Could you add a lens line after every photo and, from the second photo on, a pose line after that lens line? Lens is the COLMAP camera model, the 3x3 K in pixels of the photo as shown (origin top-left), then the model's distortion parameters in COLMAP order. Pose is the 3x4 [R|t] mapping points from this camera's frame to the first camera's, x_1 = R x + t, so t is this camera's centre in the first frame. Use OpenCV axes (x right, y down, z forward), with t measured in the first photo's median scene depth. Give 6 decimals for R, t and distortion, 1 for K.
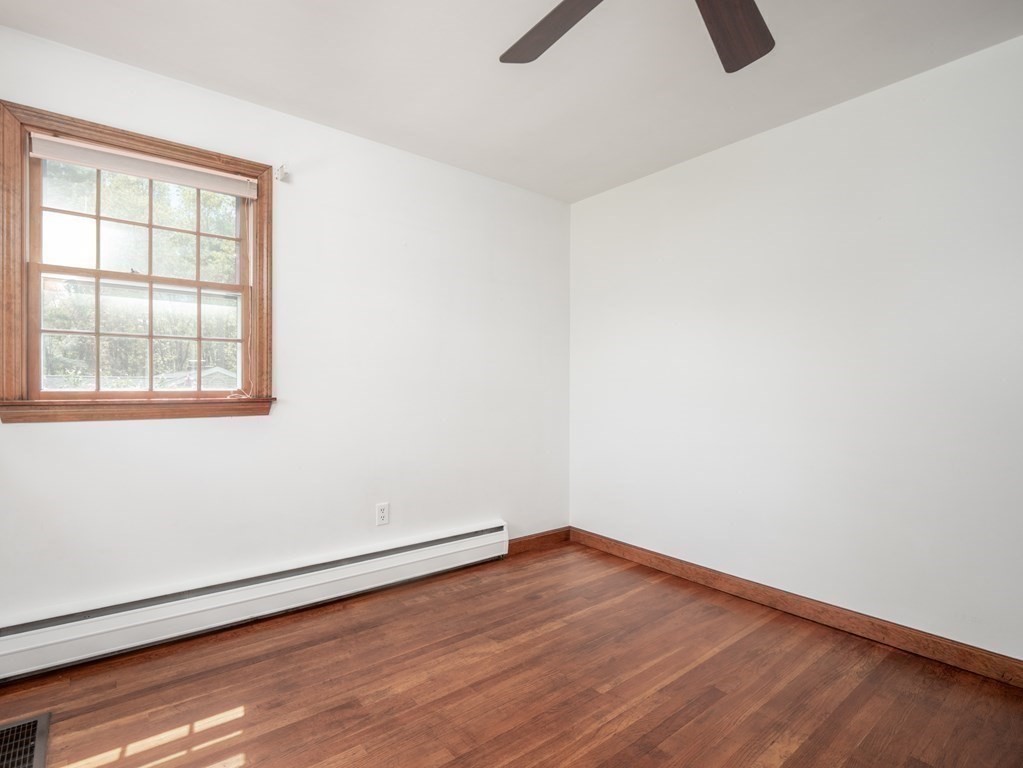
lens RADIAL K [[523.6, 0, 512.8], [0, 523.6, 404.0], [0, 0, 1]] dist [-0.015399, -0.000651]
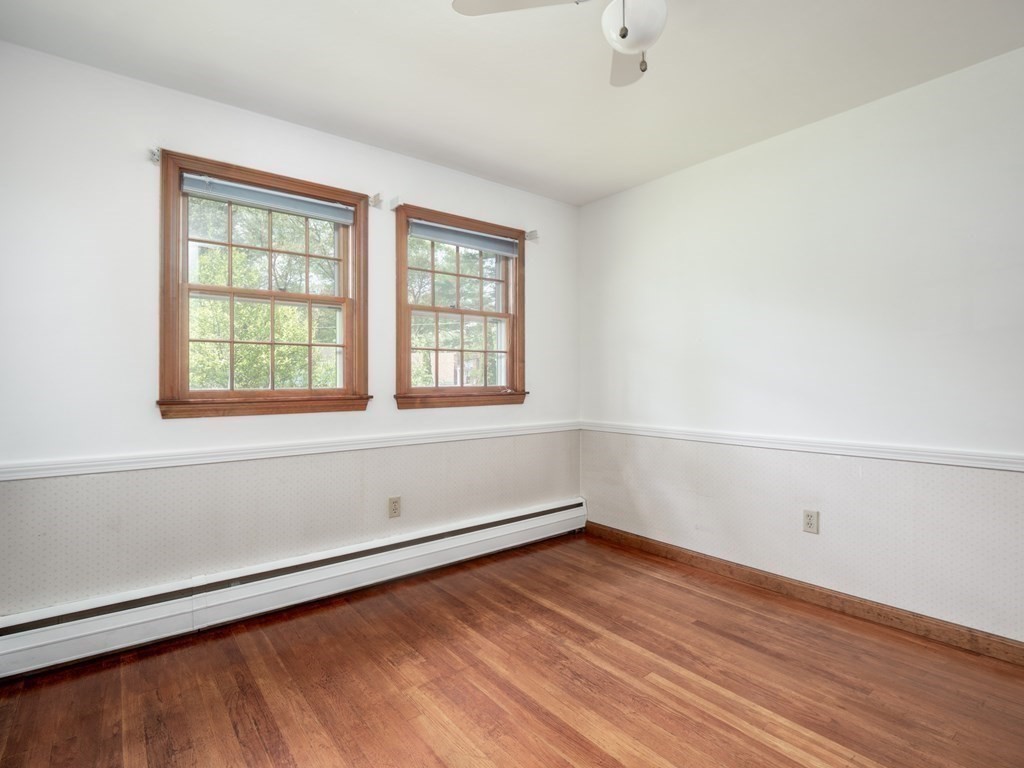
lens RADIAL K [[512.8, 0, 500.7], [0, 512.8, 381.0], [0, 0, 1]] dist [-0.009635, -0.001592]
pose [[0.999807, -0.011071, -0.016201, -0.152394], [0.010439, 0.999200, -0.038604, 0.004172], [0.016615, 0.038427, 0.999123, -0.123922]]
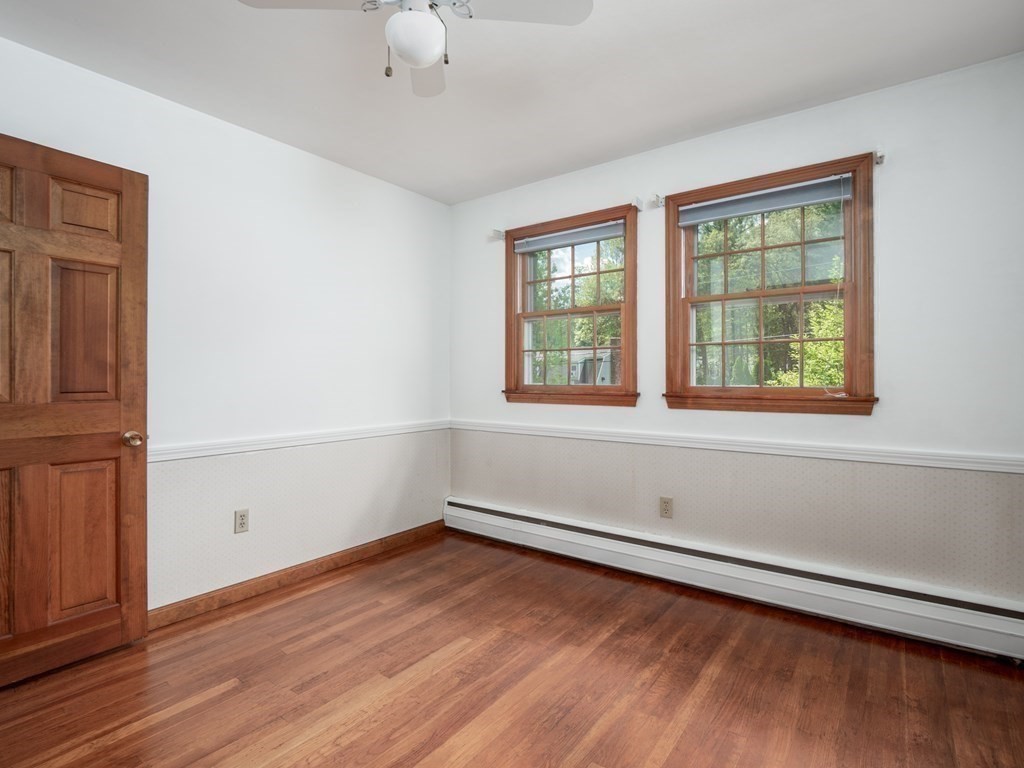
lens RADIAL K [[514.1, 0, 512.0], [0, 514.1, 384.0], [0, 0, 1]] dist [-0.006193, -0.001653]
pose [[0.253954, 0.006877, -0.967192, 0.661480], [-0.038683, 0.999247, -0.003052, -0.018041], [0.966442, 0.038189, 0.254029, 0.446954]]
